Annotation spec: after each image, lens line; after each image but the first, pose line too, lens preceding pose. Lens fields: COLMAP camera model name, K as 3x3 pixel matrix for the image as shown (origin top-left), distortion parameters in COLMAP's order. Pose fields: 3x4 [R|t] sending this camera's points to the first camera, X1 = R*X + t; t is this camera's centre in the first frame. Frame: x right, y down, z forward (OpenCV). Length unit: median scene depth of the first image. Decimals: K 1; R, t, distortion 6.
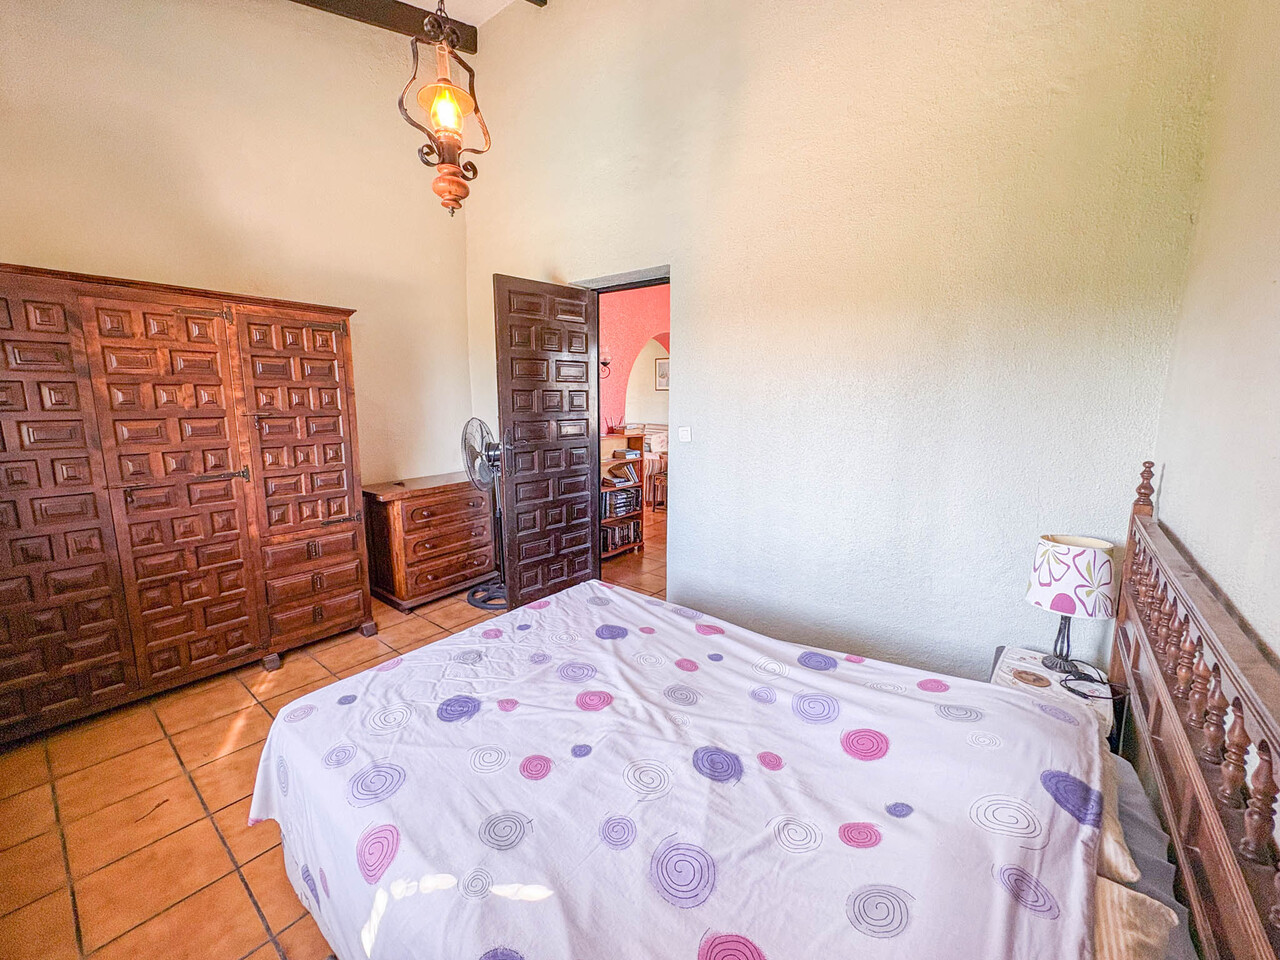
lens RADIAL K [[509.5, 0, 643.8], [0, 509.5, 476.2], [0, 0, 1]] dist [0.000951, -0.000057]
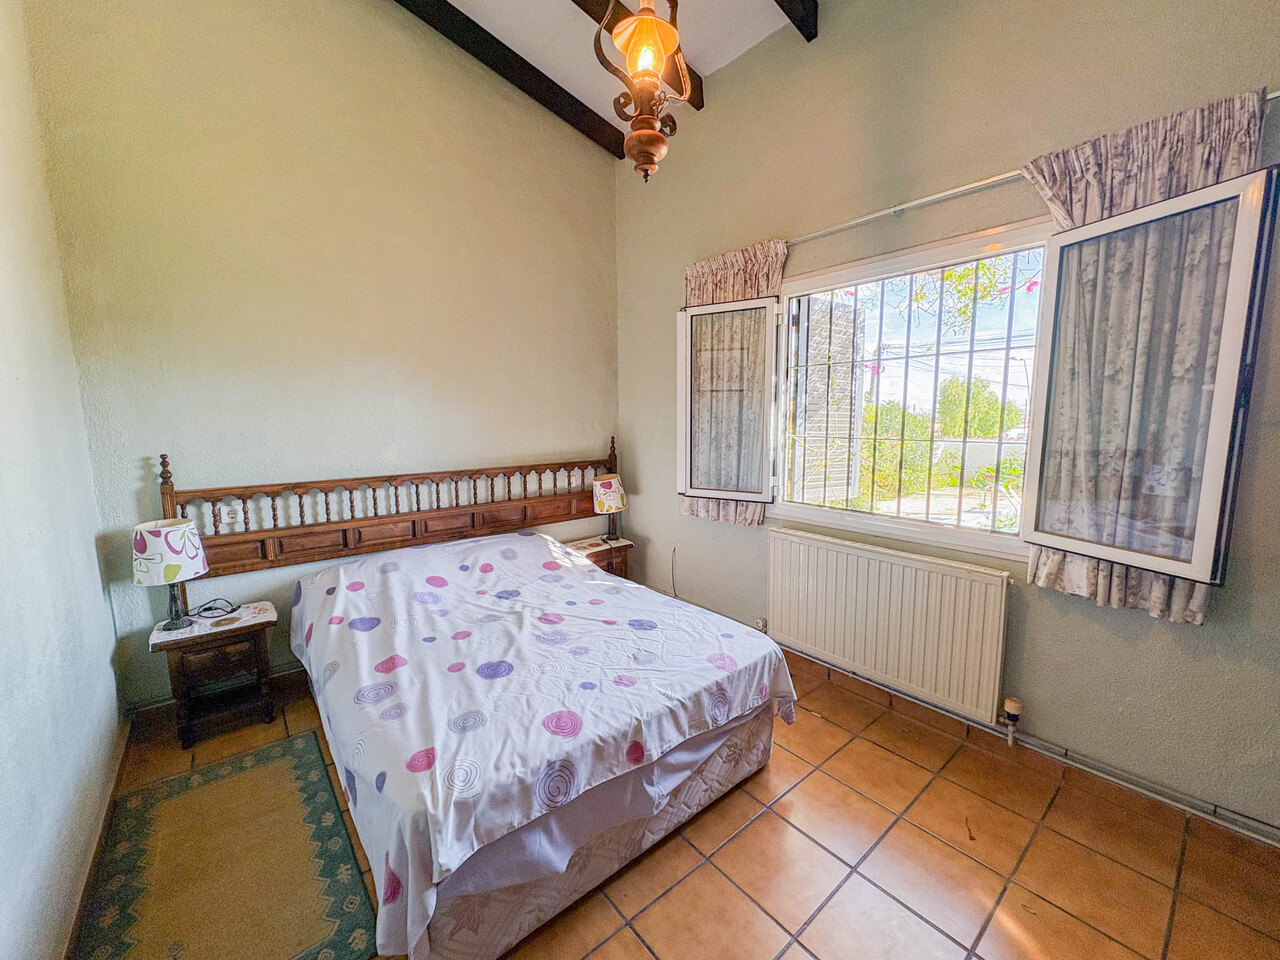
lens RADIAL K [[509.5, 0, 642.9], [0, 509.5, 479.0], [0, 0, 1]] dist [0.000951, -0.000057]
pose [[-0.978121, -0.026074, 0.206395, -0.597419], [0.032450, 0.960849, 0.275165, -0.305723], [-0.205489, 0.275842, -0.938981, 2.055988]]
